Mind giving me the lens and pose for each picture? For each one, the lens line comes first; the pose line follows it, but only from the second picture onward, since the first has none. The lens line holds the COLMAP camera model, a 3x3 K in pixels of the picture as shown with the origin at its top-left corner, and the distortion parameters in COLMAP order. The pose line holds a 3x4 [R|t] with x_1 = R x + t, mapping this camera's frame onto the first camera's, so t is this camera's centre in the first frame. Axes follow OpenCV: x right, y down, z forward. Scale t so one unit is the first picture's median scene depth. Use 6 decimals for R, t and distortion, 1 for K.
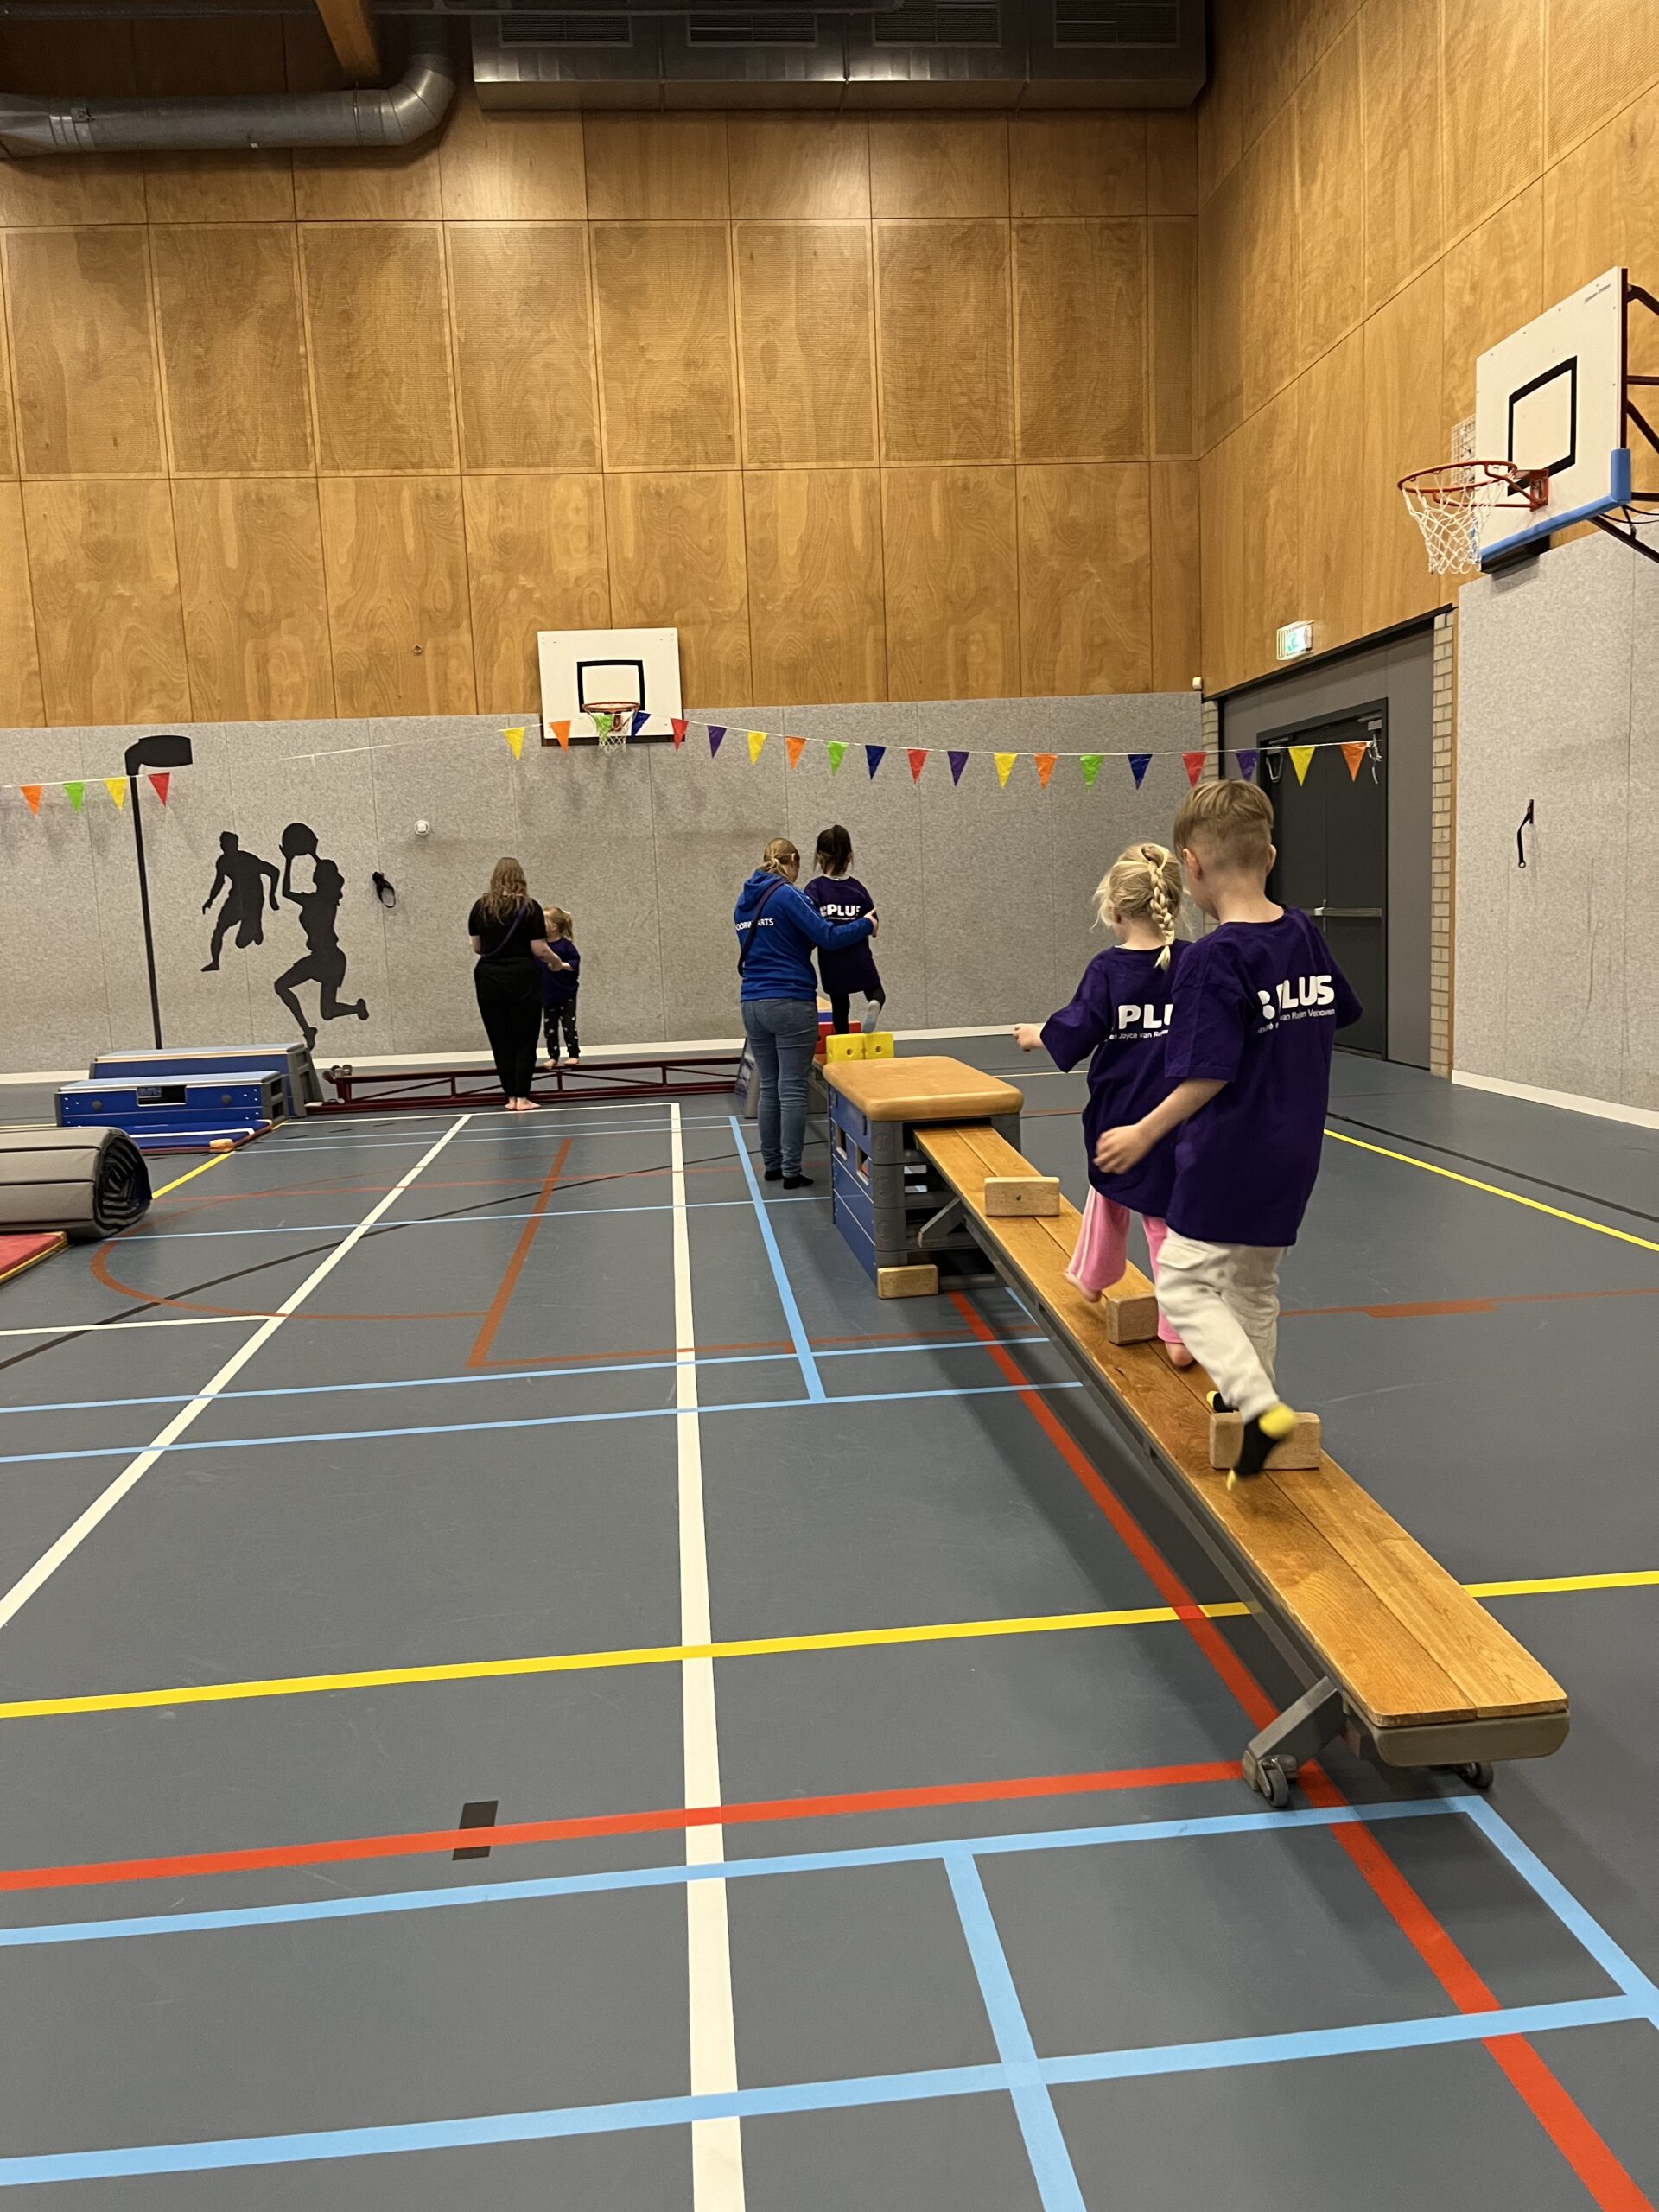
lens RADIAL K [[1687.9, 0, 829.5], [0, 1687.9, 1106.0], [0, 0, 1]] dist [0.003888, -0.001781]
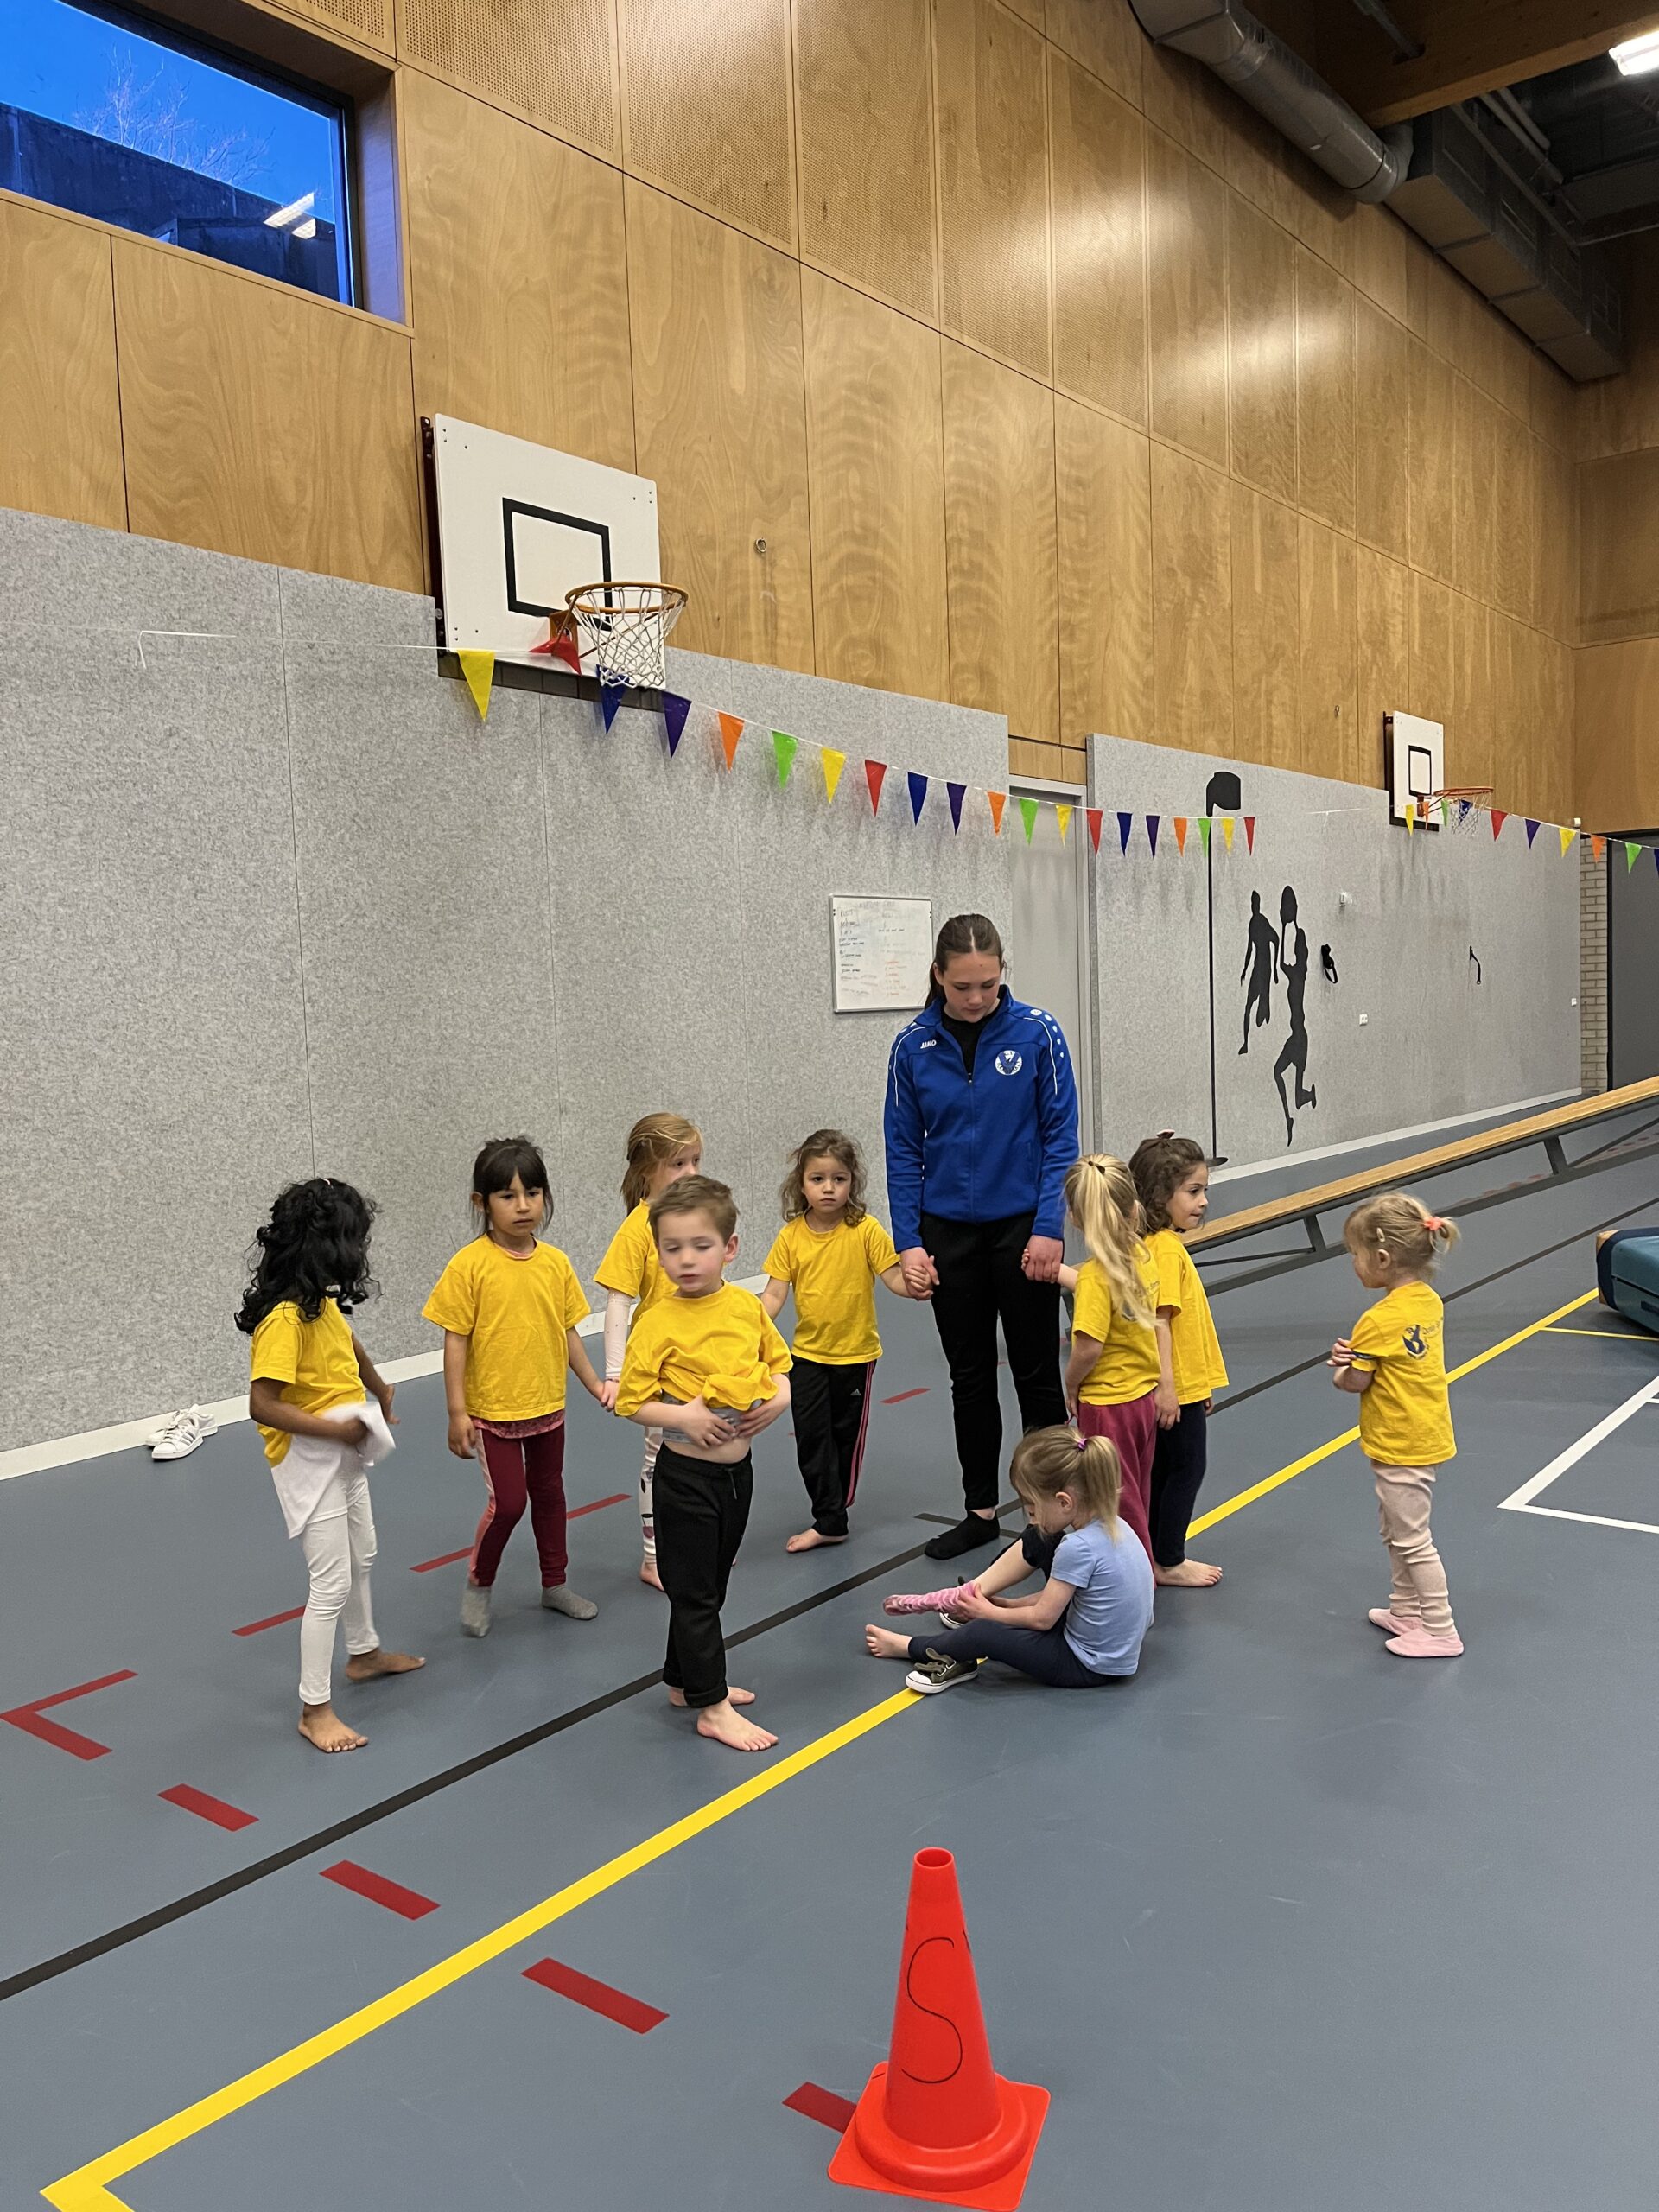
lens RADIAL K [[1673.8, 0, 830.2], [0, 1673.8, 1076.6], [0, 0, 1]] dist [-0.000183, -0.003881]
pose [[0.702745, -0.020210, 0.711154, -1.101046], [0.093678, 0.993522, -0.064336, -0.034955], [-0.705247, 0.111831, 0.700086, 0.566738]]
